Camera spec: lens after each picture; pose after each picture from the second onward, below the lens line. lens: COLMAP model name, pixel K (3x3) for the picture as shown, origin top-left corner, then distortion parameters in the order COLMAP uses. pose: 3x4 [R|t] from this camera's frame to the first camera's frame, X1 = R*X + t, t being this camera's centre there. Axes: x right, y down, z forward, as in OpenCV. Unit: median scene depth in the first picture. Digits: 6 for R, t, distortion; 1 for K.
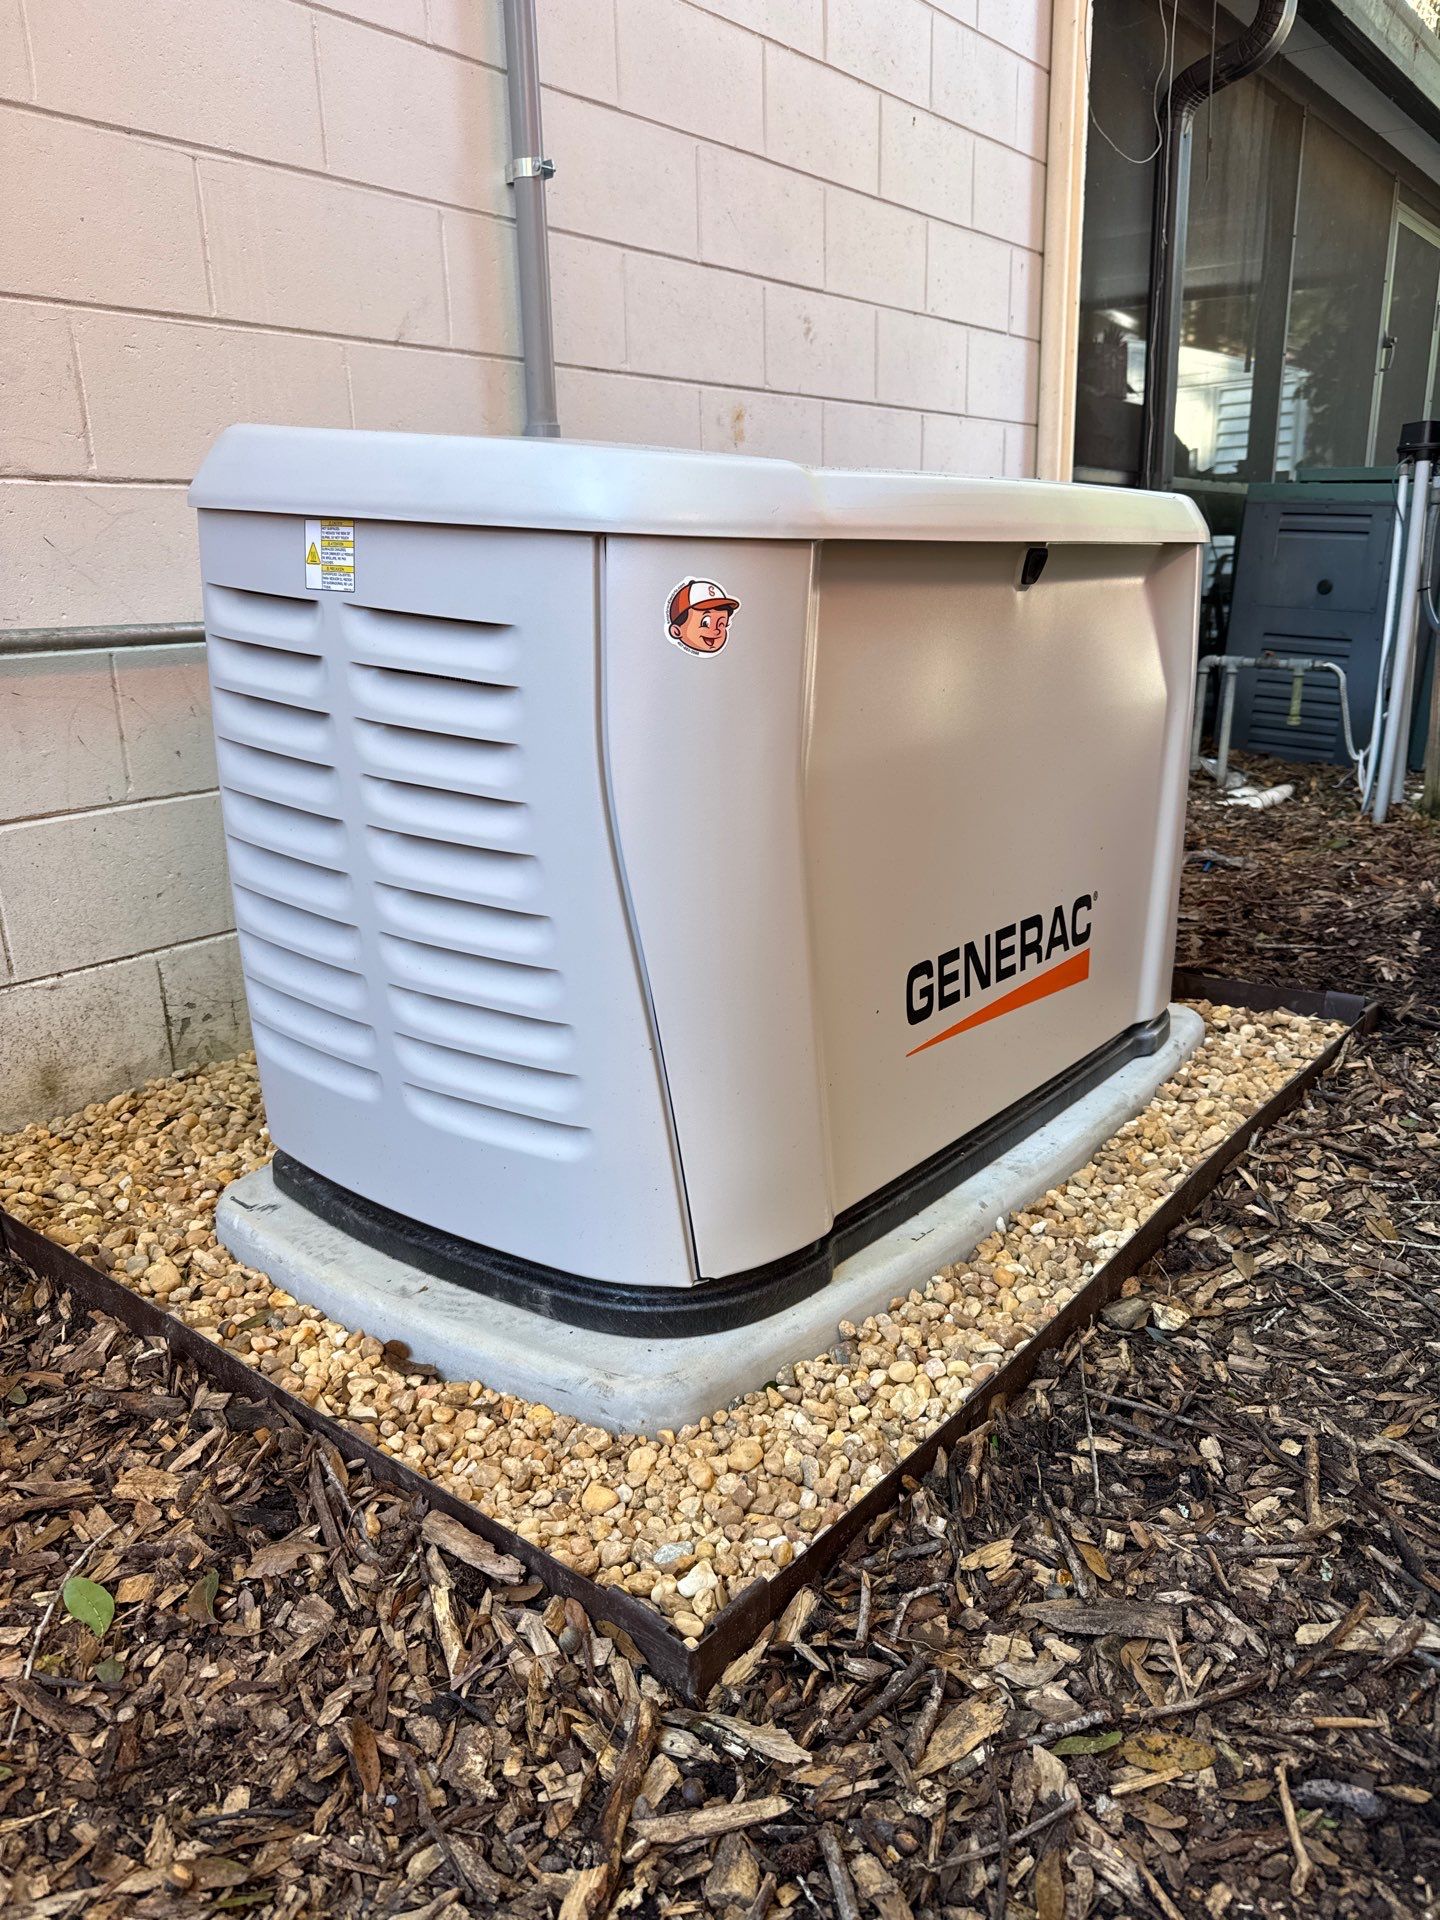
lens RADIAL K [[1355.2, 0, 720.0], [0, 1355.2, 960.0], [0, 0, 1]] dist [0.003133, -0.001318]
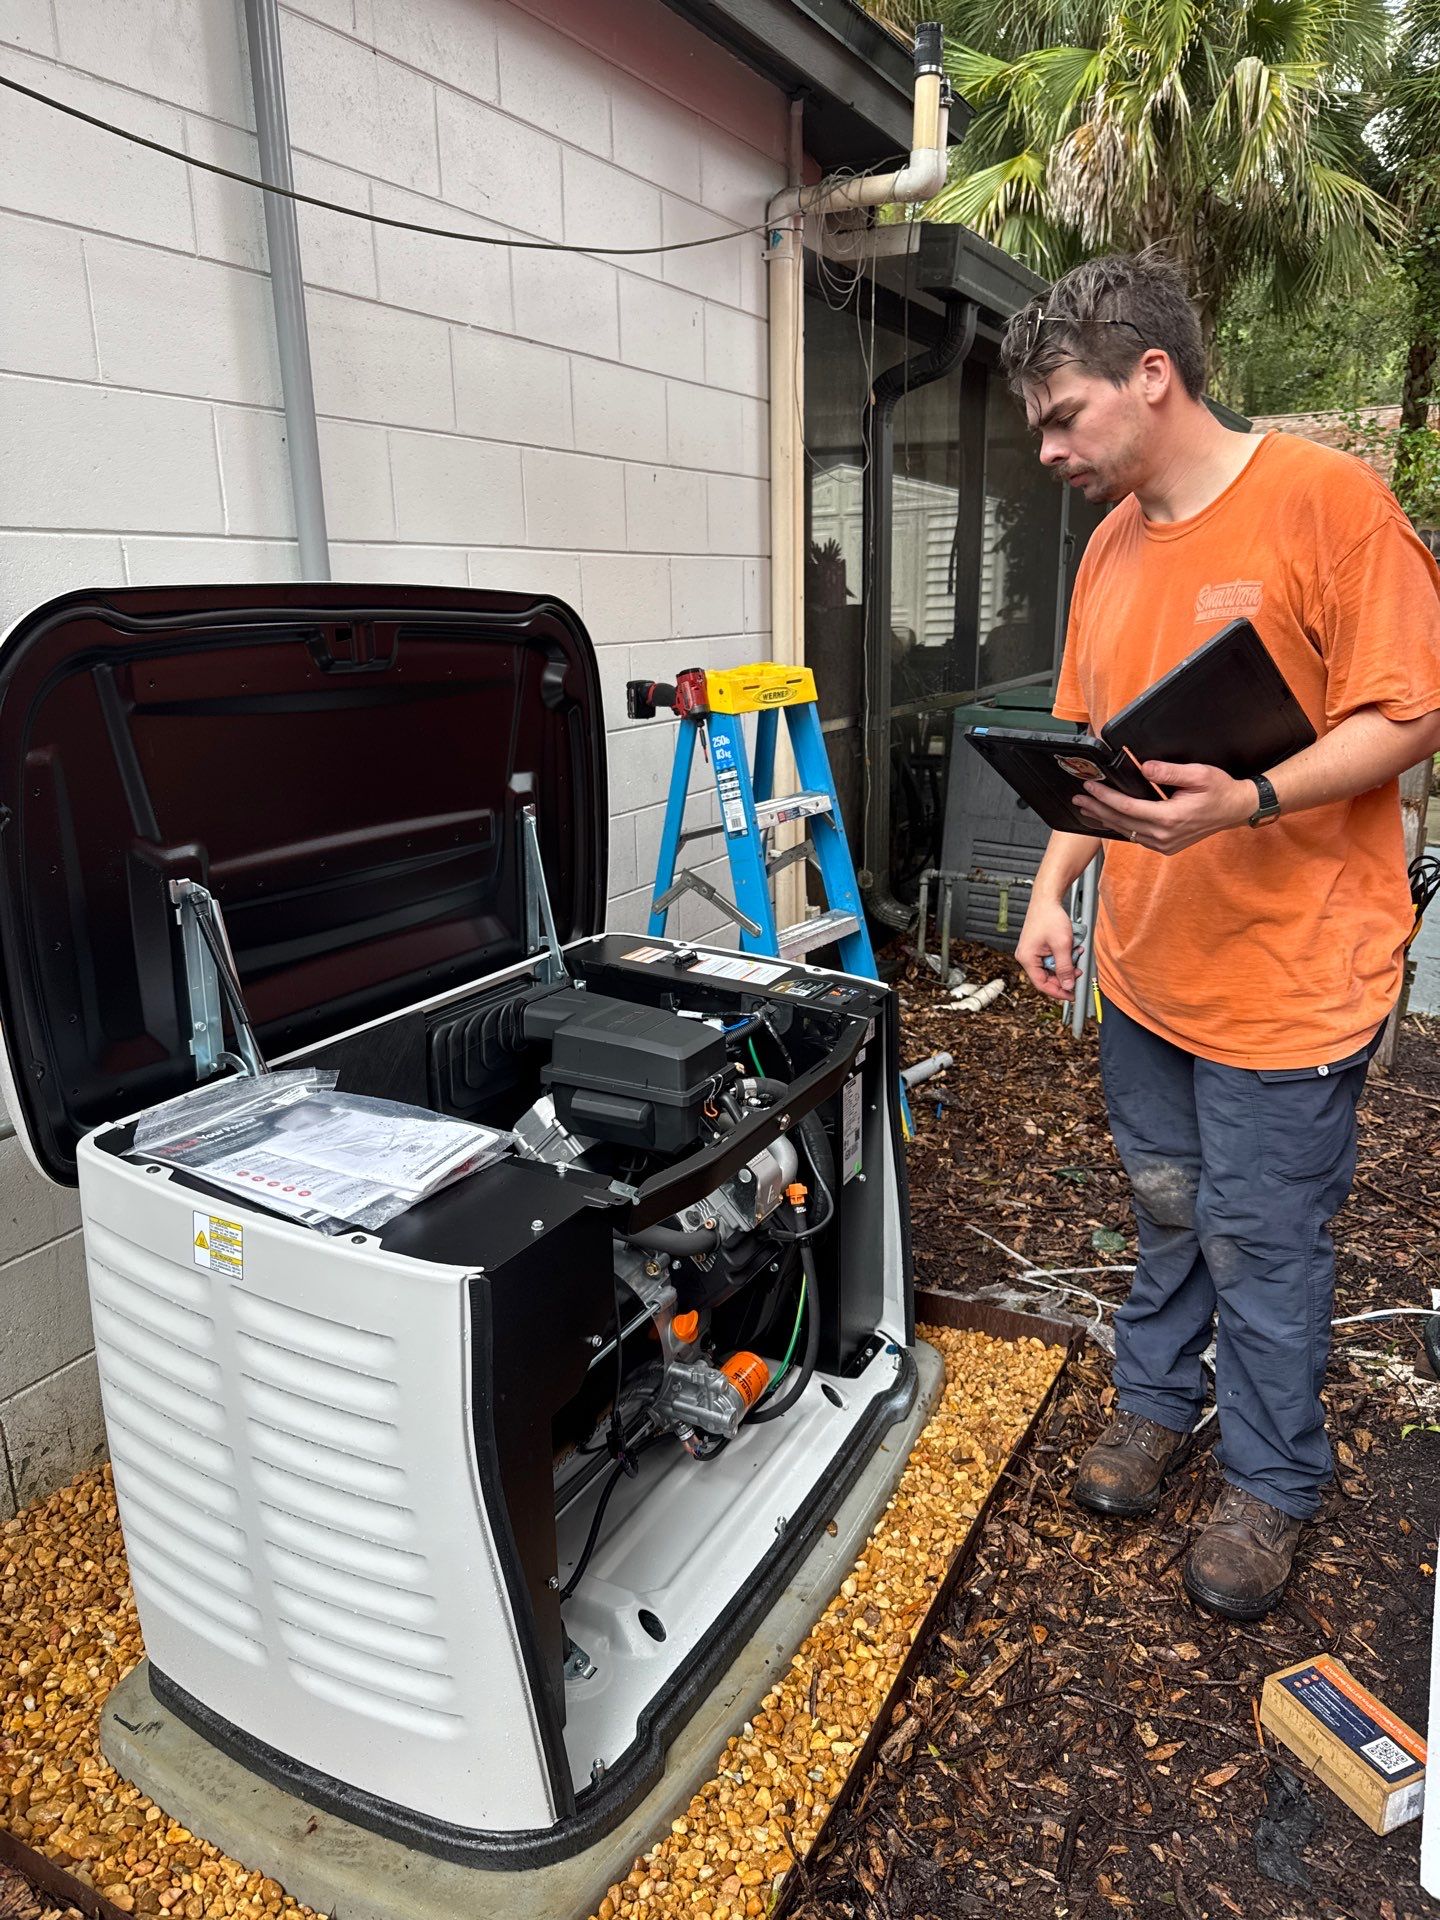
lens RADIAL K [[1355.2, 0, 720.0], [0, 1355.2, 960.0], [0, 0, 1]] dist [0.003133, -0.001318]
pose [[0.982787, -0.037481, 0.180898, -0.015421], [0.042214, 0.998858, -0.022385, -0.134994], [-0.179852, 0.029636, 0.983247, -0.072775]]
